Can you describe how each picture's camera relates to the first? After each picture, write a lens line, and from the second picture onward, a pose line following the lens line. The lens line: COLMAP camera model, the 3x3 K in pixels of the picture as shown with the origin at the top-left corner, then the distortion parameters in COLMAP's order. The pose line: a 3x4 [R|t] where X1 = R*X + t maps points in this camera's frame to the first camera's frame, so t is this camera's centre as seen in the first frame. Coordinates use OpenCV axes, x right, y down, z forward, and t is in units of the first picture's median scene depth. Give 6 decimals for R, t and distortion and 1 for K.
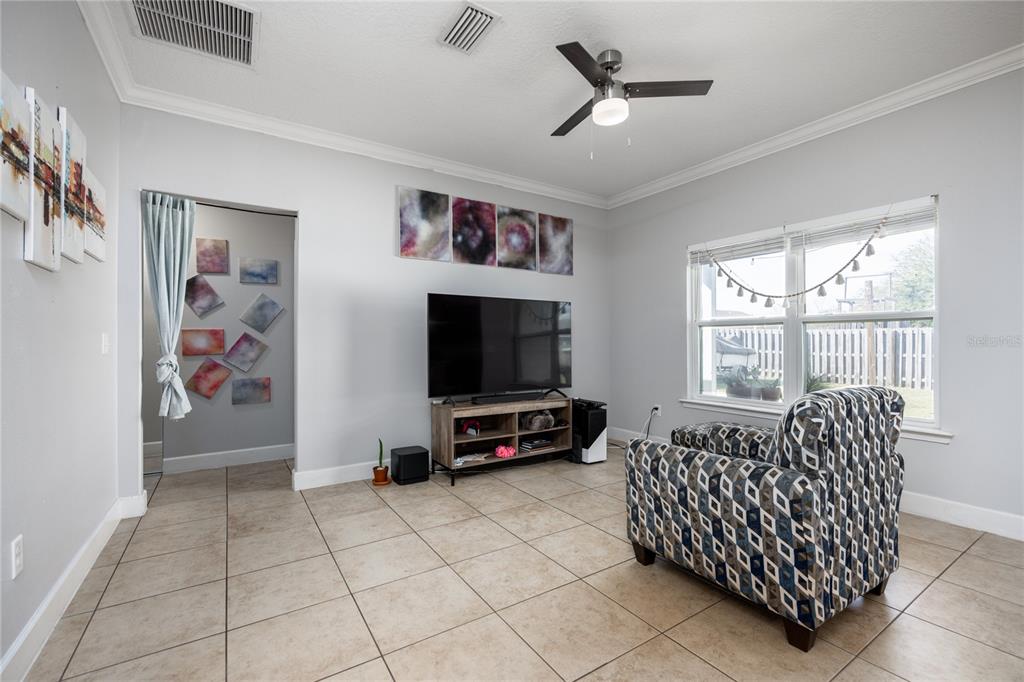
lens RADIAL K [[446.2, 0, 508.8], [0, 446.2, 340.2], [0, 0, 1]] dist [-0.000453, -0.000014]
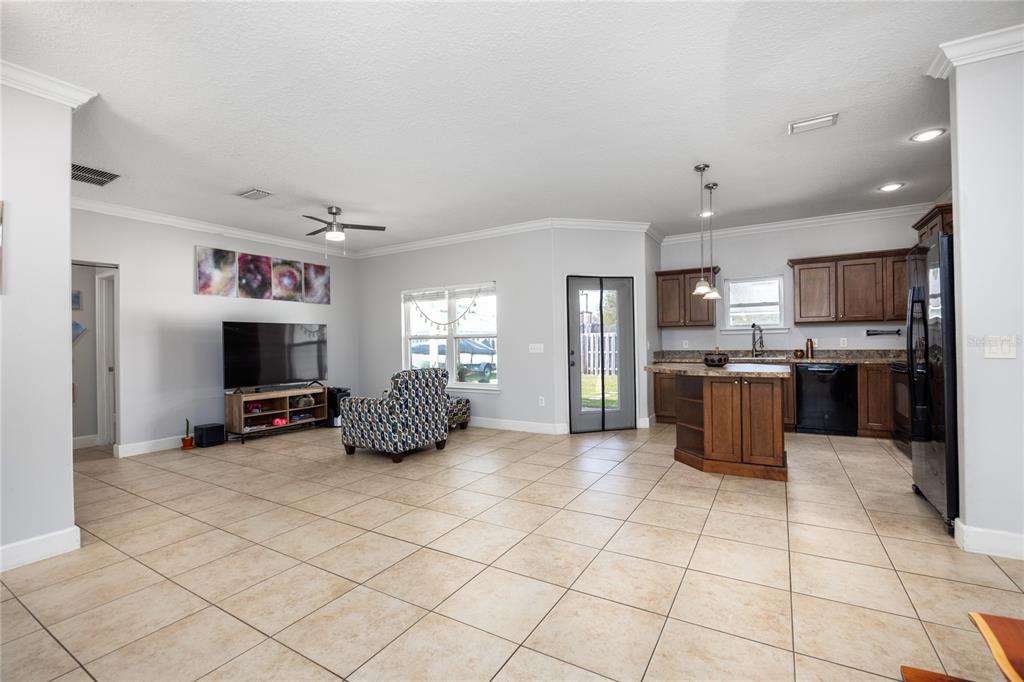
lens RADIAL K [[457.0, 0, 505.2], [0, 457.0, 339.9], [0, 0, 1]] dist [-0.015401, 0.000132]
pose [[0.903522, -0.011305, 0.428392, 0.024264], [0.013080, 0.999914, -0.001199, -0.023934], [-0.428341, 0.006687, 0.903592, -0.745120]]
